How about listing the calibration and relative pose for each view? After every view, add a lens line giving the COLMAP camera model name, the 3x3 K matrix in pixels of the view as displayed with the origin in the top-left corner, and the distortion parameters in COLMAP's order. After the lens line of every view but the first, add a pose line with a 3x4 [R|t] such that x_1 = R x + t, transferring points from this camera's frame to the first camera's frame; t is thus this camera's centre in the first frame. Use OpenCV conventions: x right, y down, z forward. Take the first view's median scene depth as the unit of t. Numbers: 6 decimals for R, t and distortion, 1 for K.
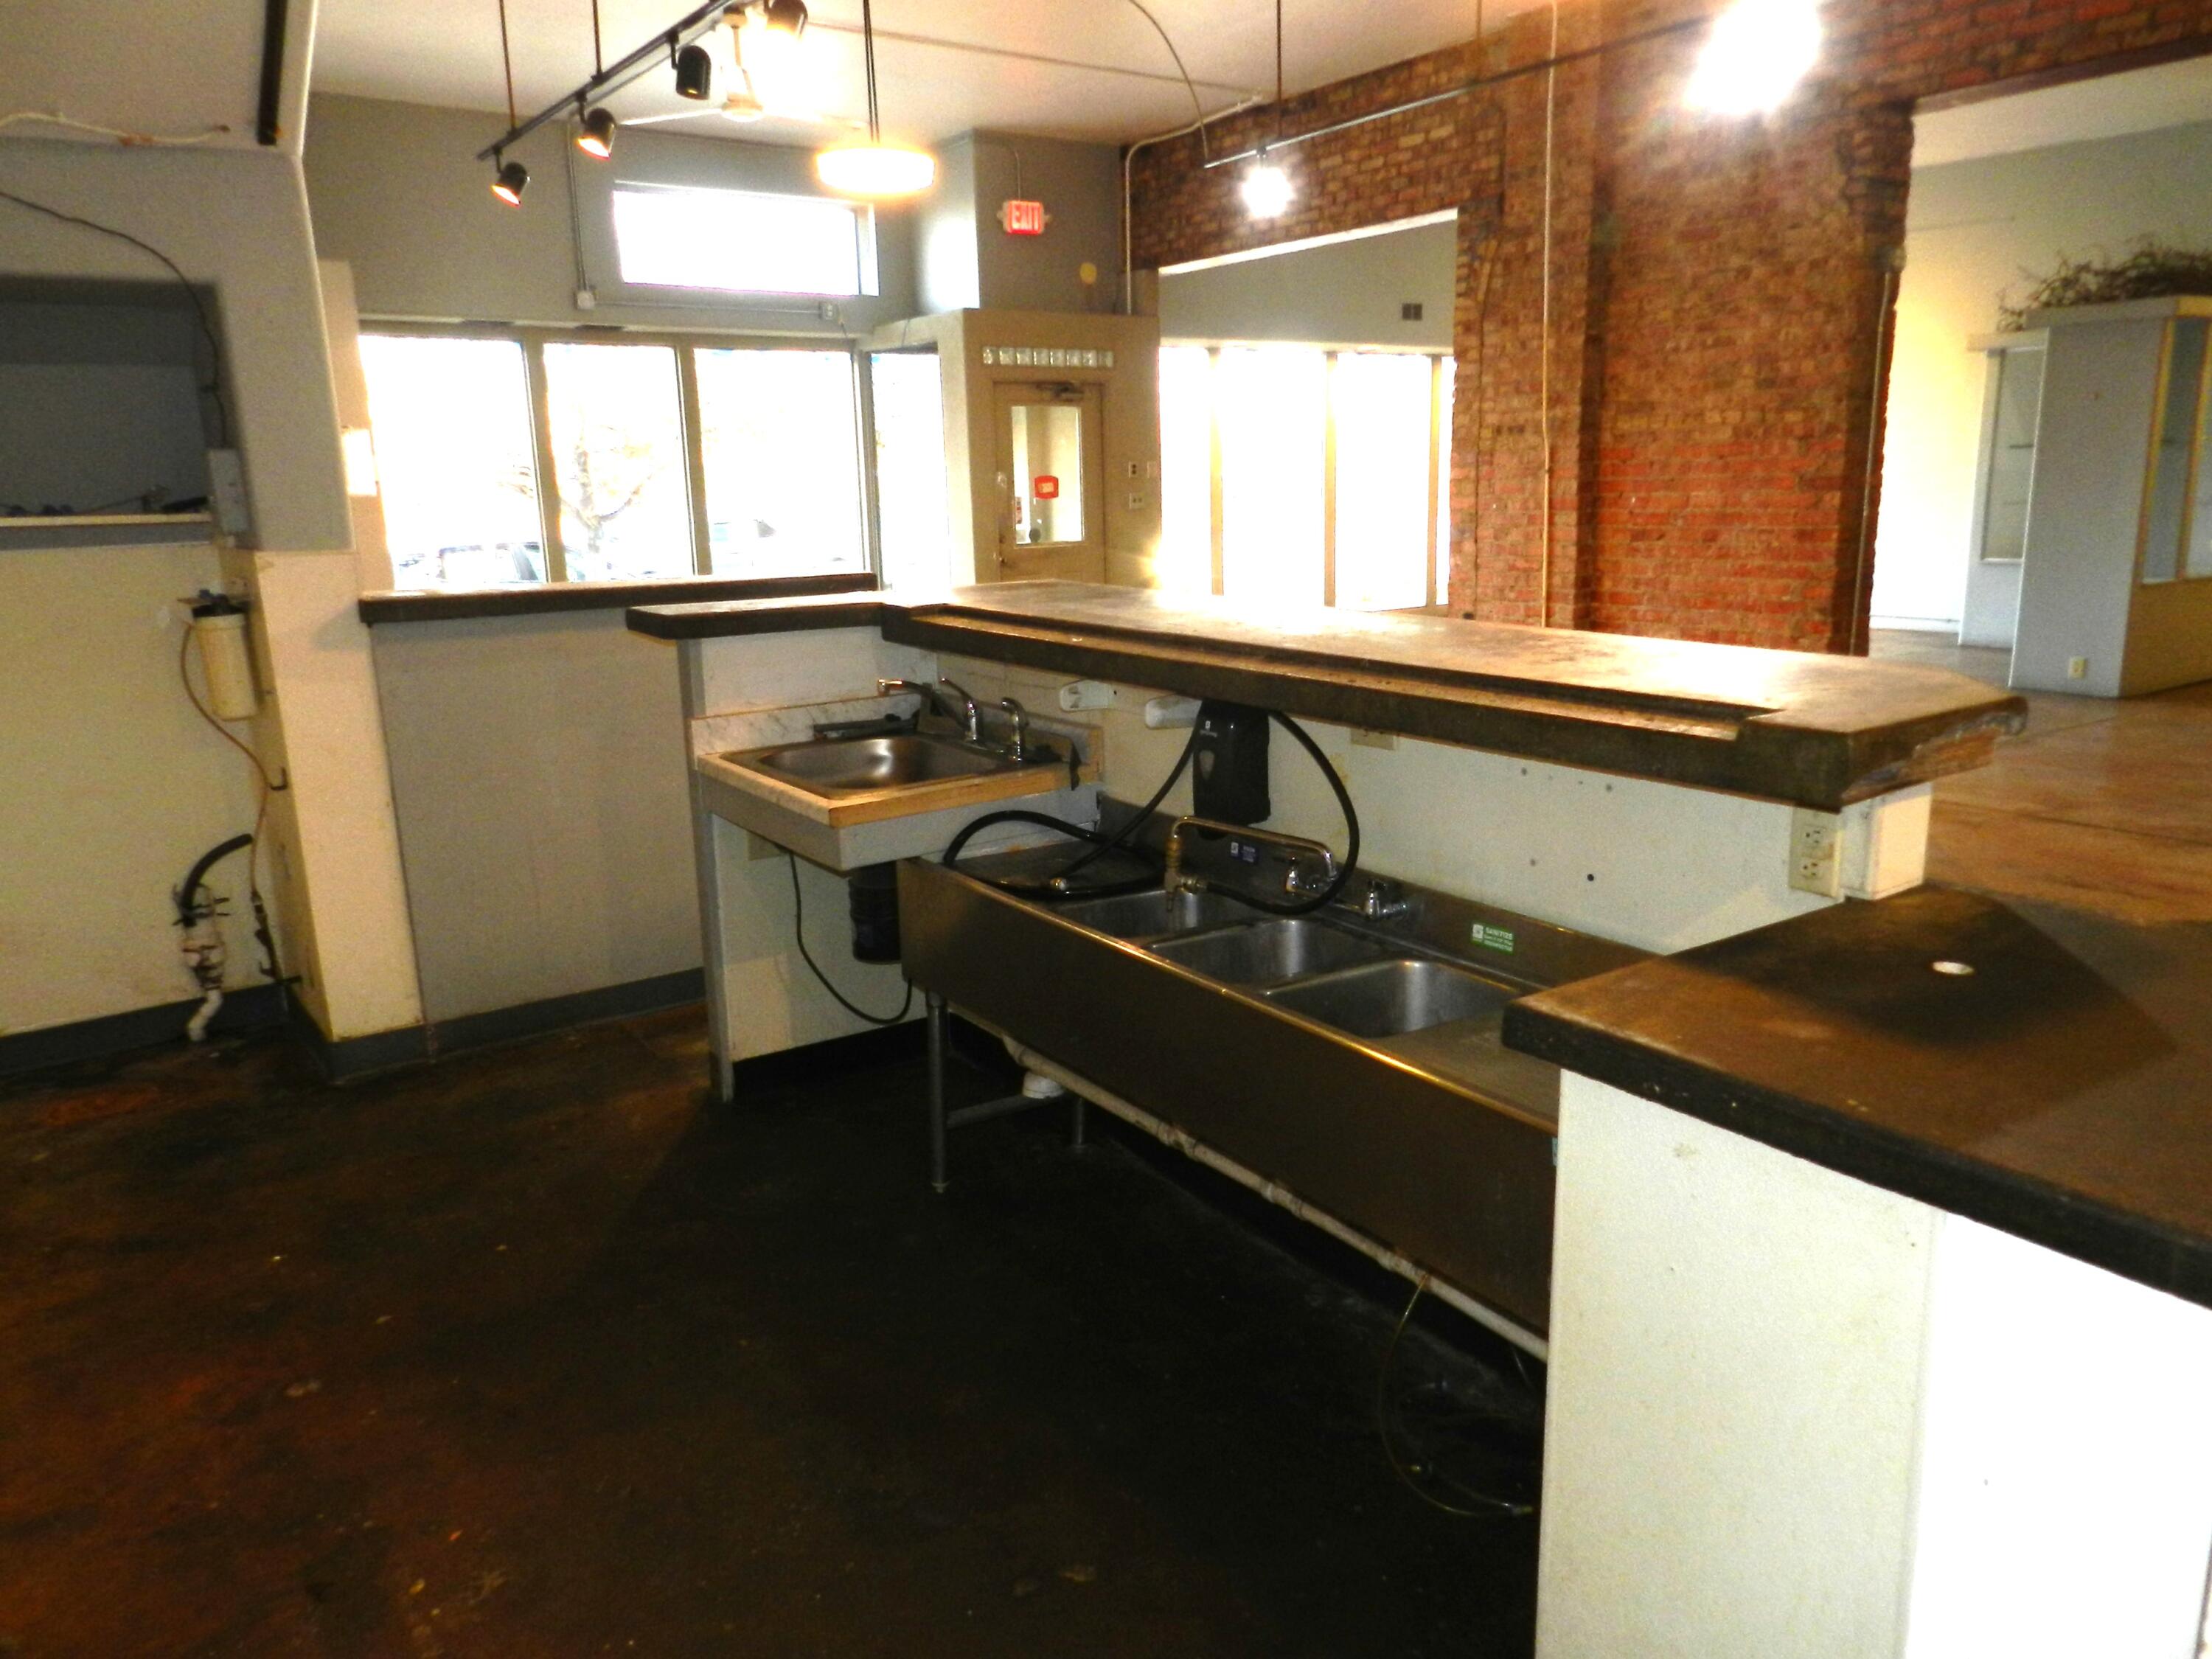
lens RADIAL K [[1516.1, 0, 1104.2], [0, 1516.1, 835.6], [0, 0, 1]] dist [0.021751, -0.001736]
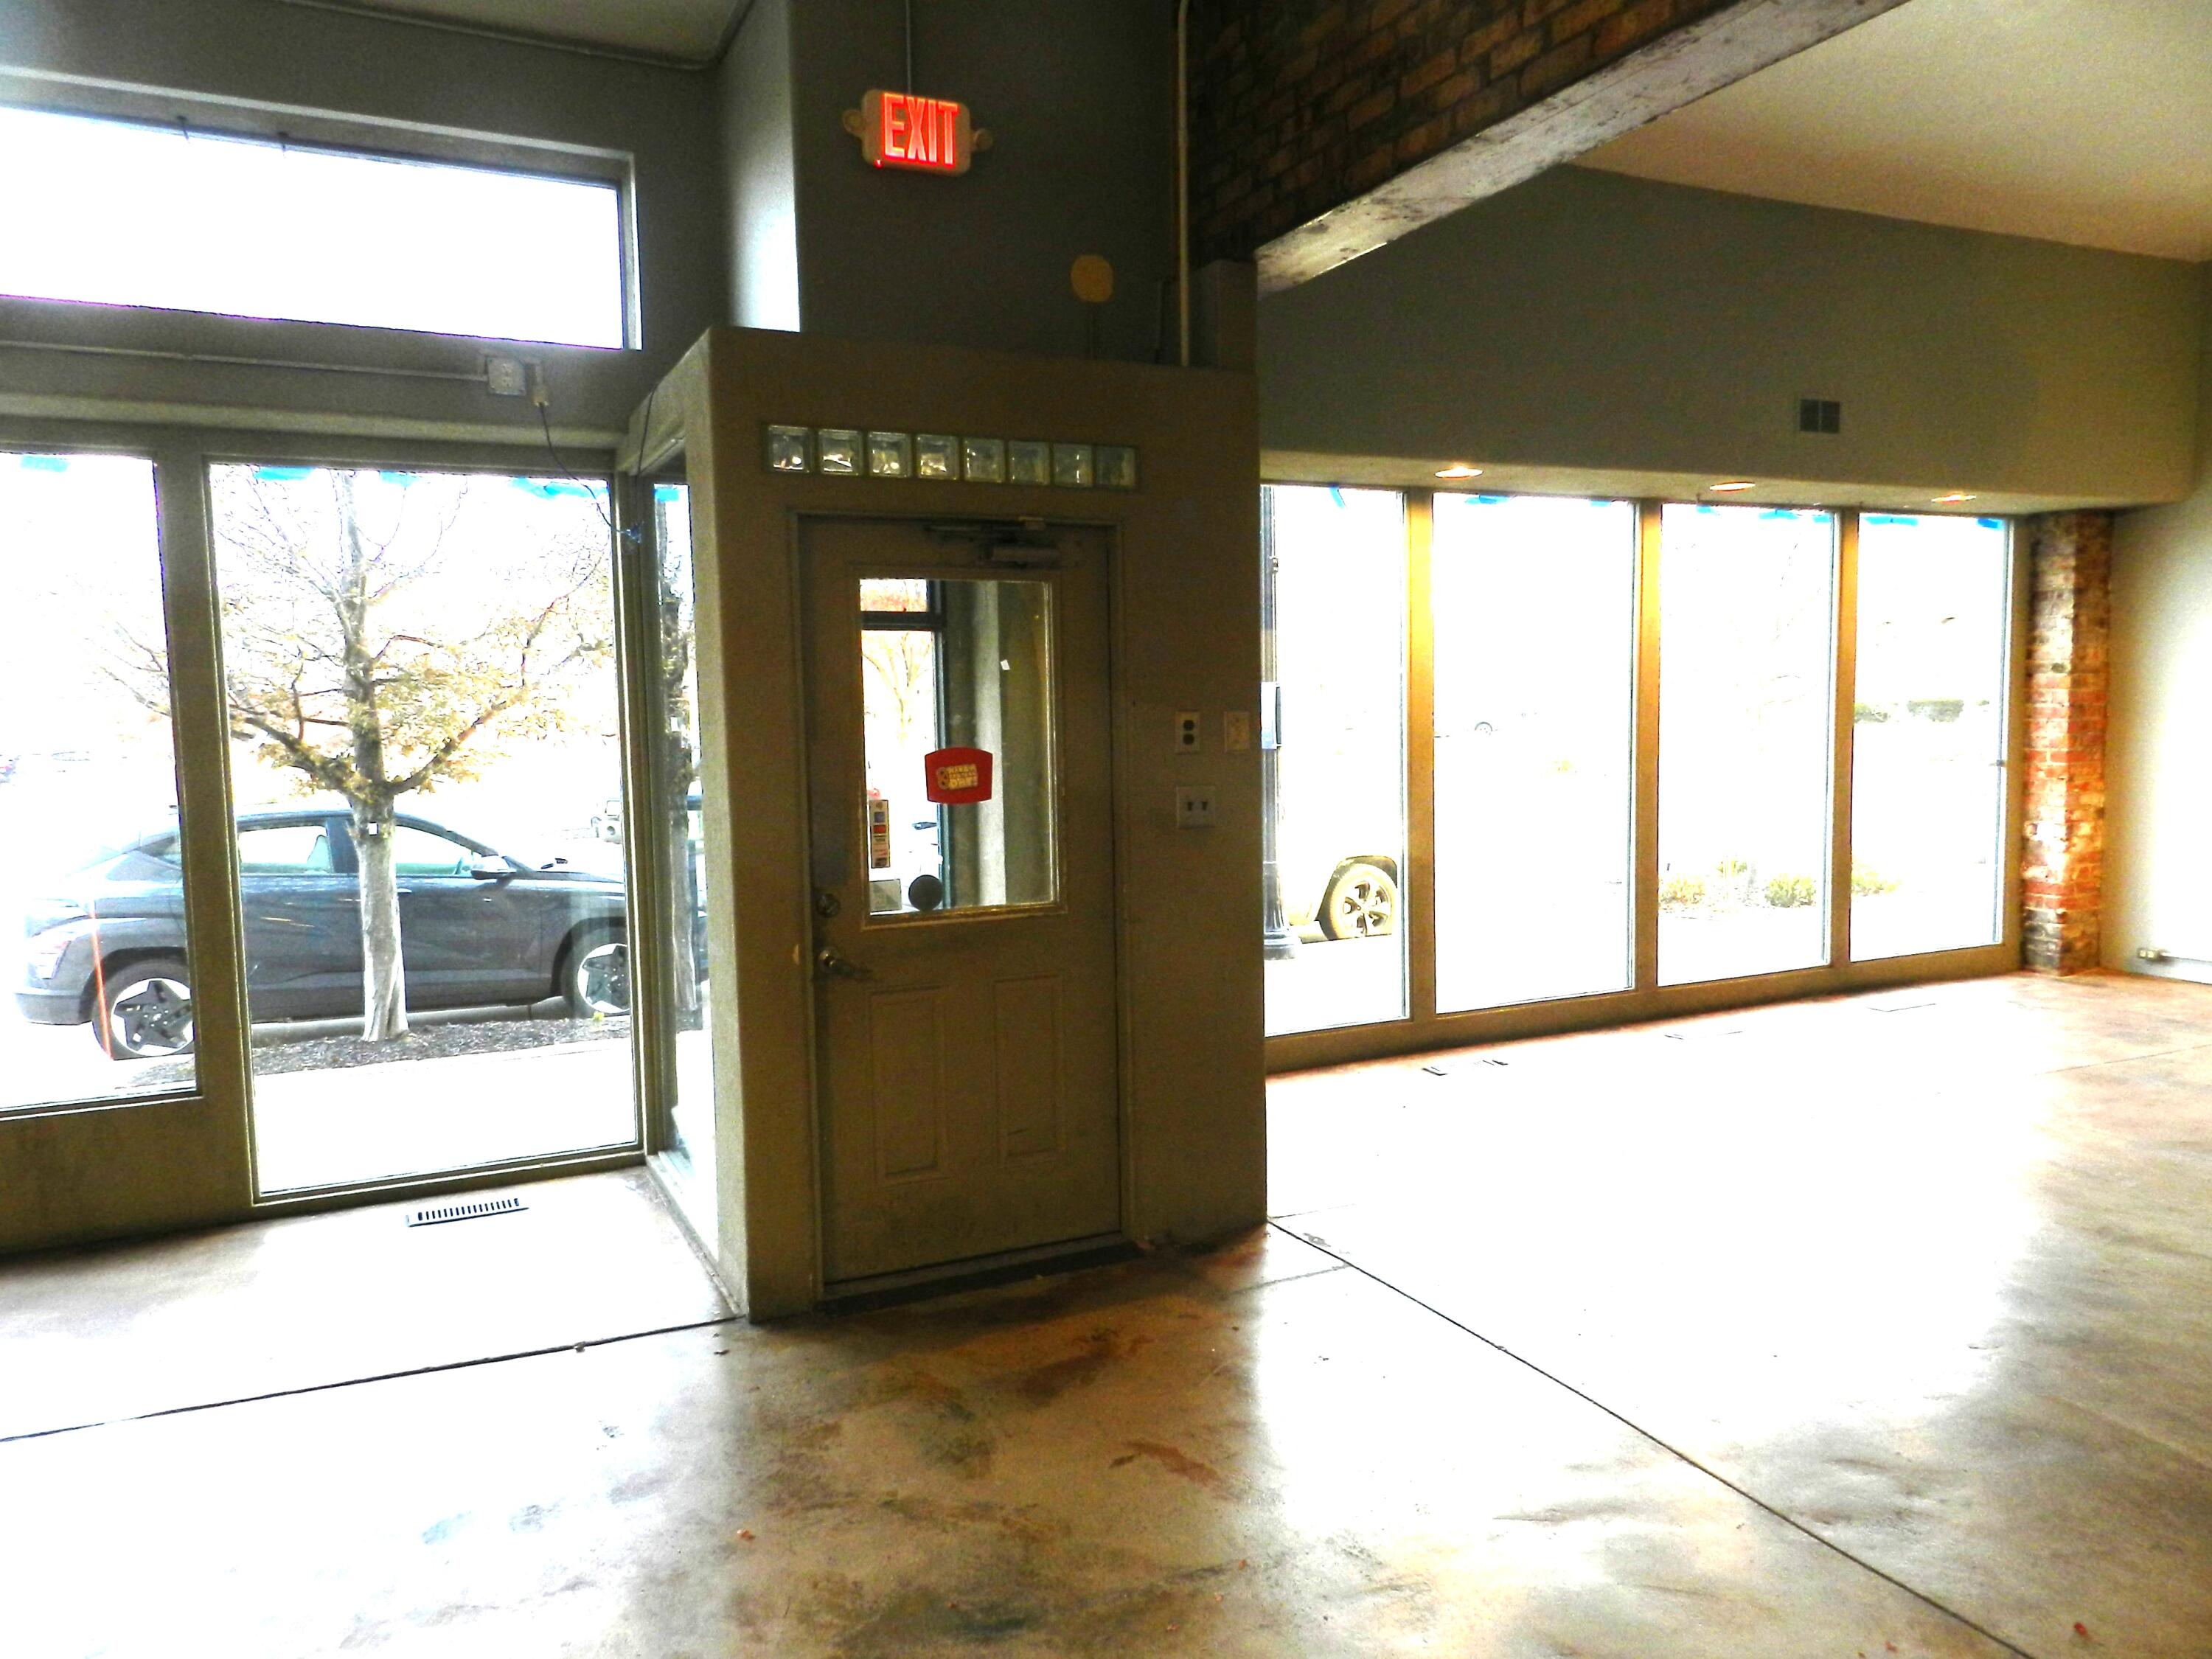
lens RADIAL K [[1516.1, 0, 1104.2], [0, 1516.1, 835.6], [0, 0, 1]] dist [0.021751, -0.001736]
pose [[0.985776, 0.016300, -0.167272, 0.067763], [-0.038955, 0.990342, -0.133062, -0.163419], [0.163487, 0.137685, 0.976890, 0.621642]]
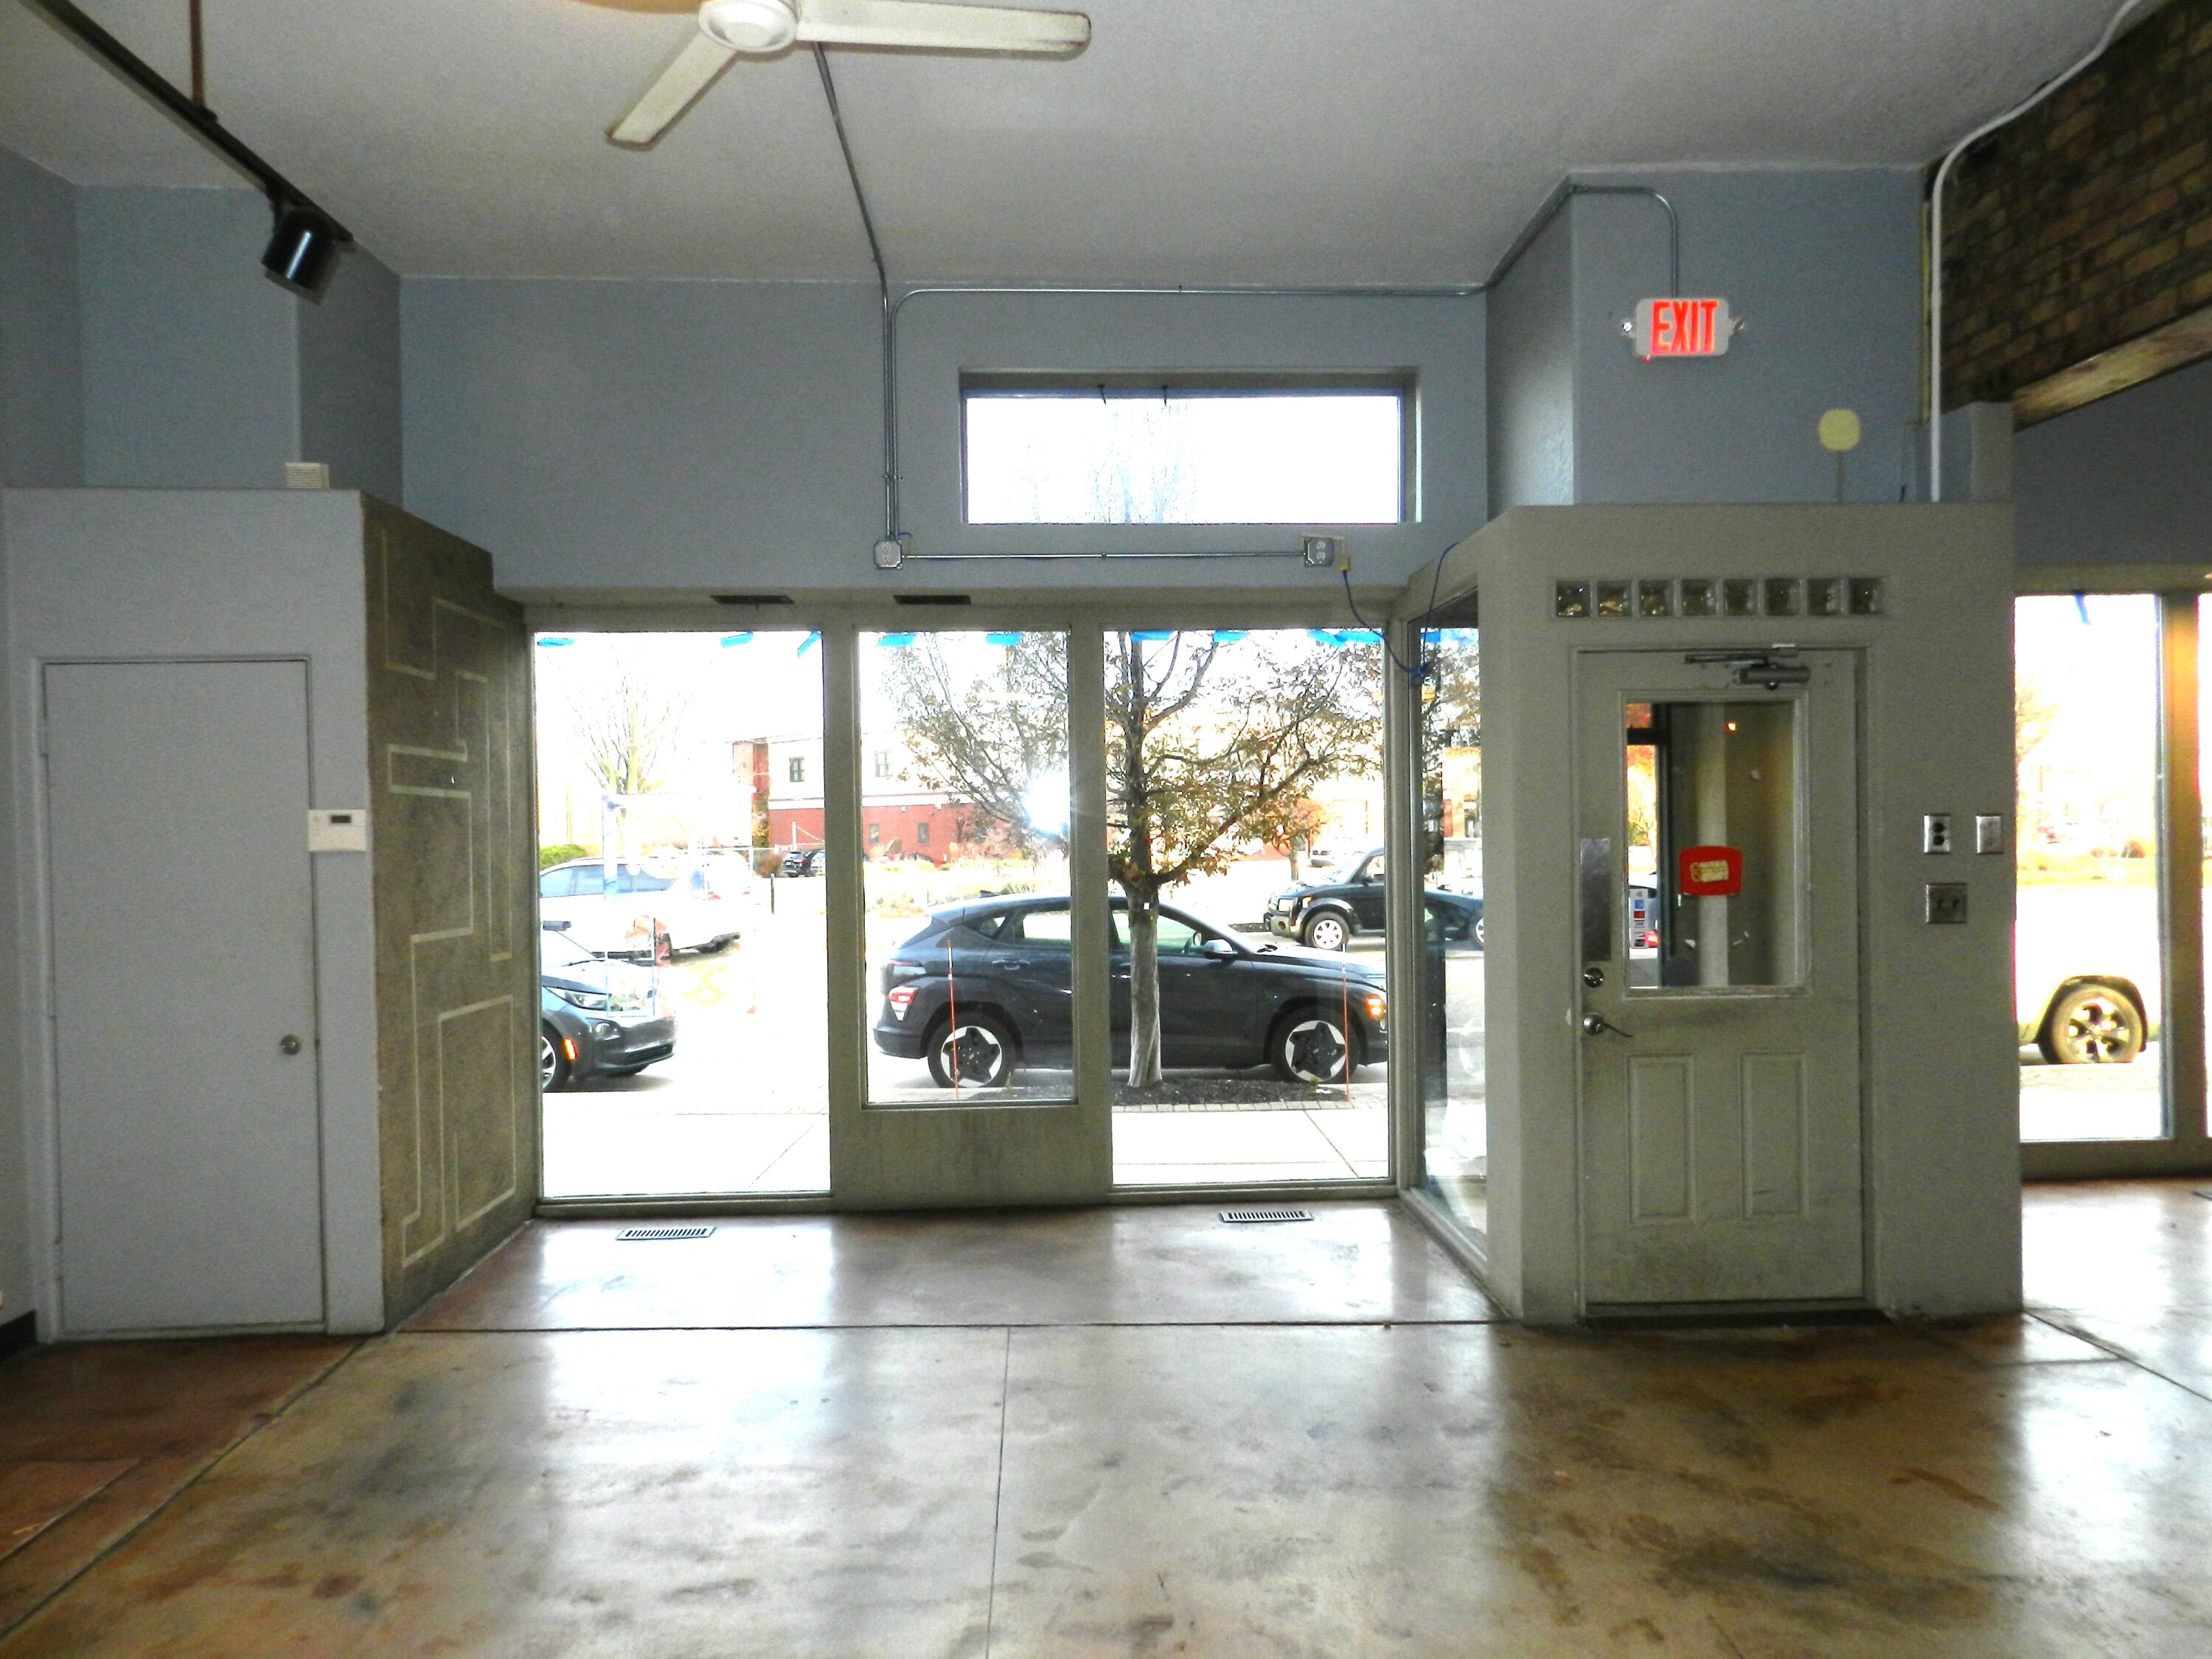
lens RADIAL K [[1472.4, 0, 1123.3], [0, 1472.4, 838.3], [0, 0, 1]] dist [0.021639, -0.002147]
pose [[0.844308, 0.013613, -0.535686, 0.051418], [-0.123472, 0.977720, -0.169760, -0.142306], [0.521439, 0.209471, 0.827177, 0.539346]]
